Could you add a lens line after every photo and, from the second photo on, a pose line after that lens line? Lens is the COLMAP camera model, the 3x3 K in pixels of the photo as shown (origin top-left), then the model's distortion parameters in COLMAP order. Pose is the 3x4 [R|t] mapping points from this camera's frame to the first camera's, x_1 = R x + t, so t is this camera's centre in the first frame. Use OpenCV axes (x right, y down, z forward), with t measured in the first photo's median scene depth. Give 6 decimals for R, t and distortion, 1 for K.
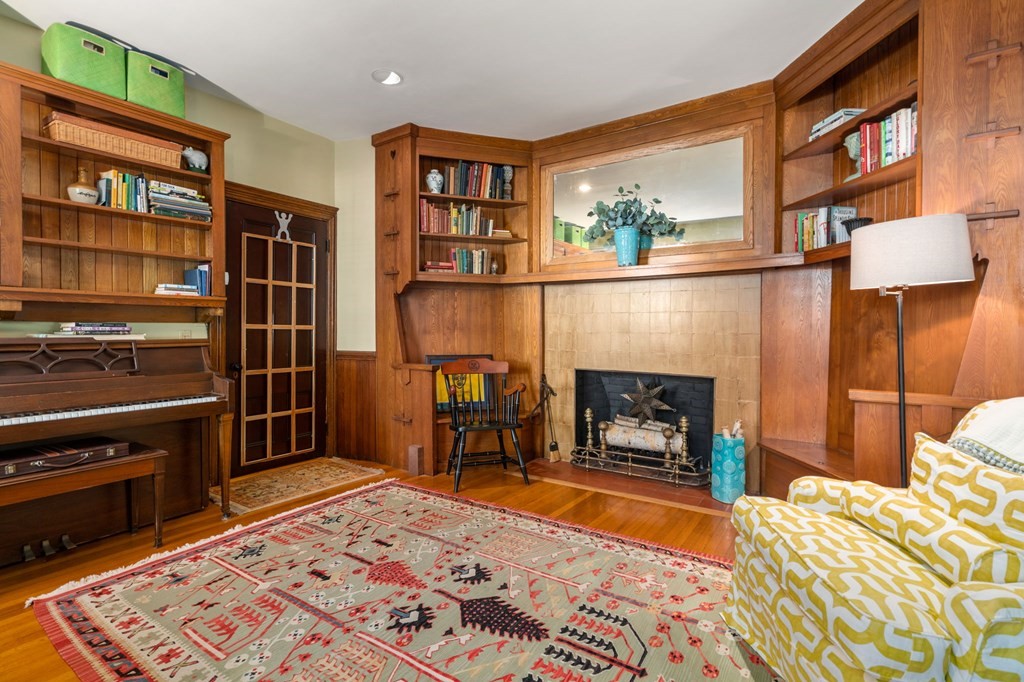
lens RADIAL K [[478.4, 0, 512.7], [0, 478.4, 335.0], [0, 0, 1]] dist [0.001336, 0.000729]
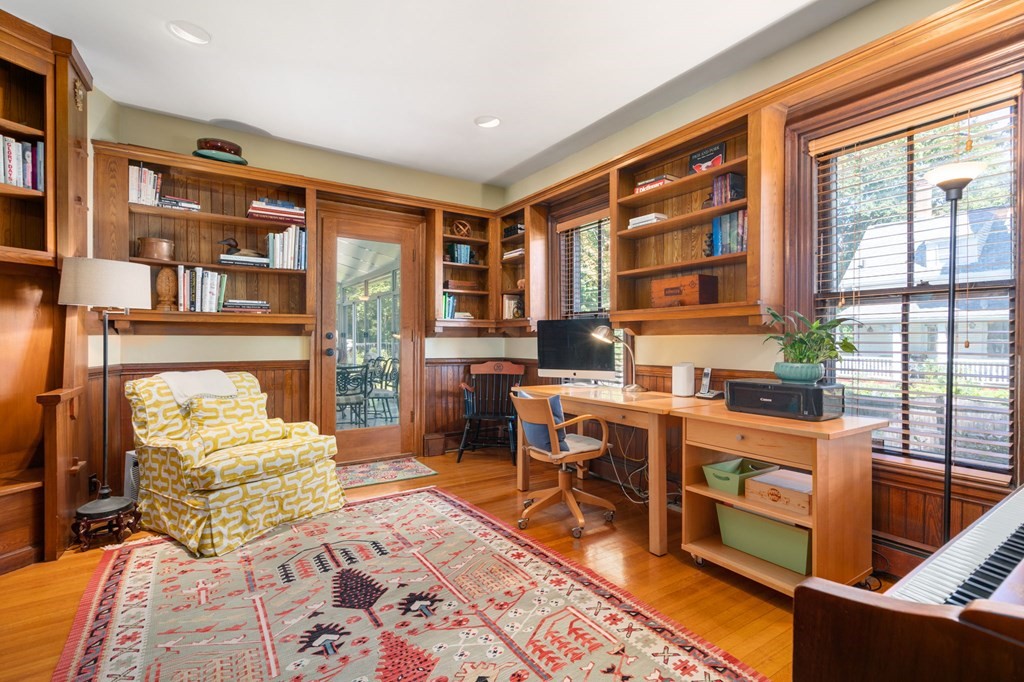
lens RADIAL K [[478.4, 0, 514.3], [0, 478.4, 338.8], [0, 0, 1]] dist [0.001336, 0.000729]
pose [[-0.922885, -0.003023, 0.385065, -0.831391], [0.003291, 0.999871, 0.015738, -0.035815], [-0.385062, 0.015791, -0.922755, 1.913470]]
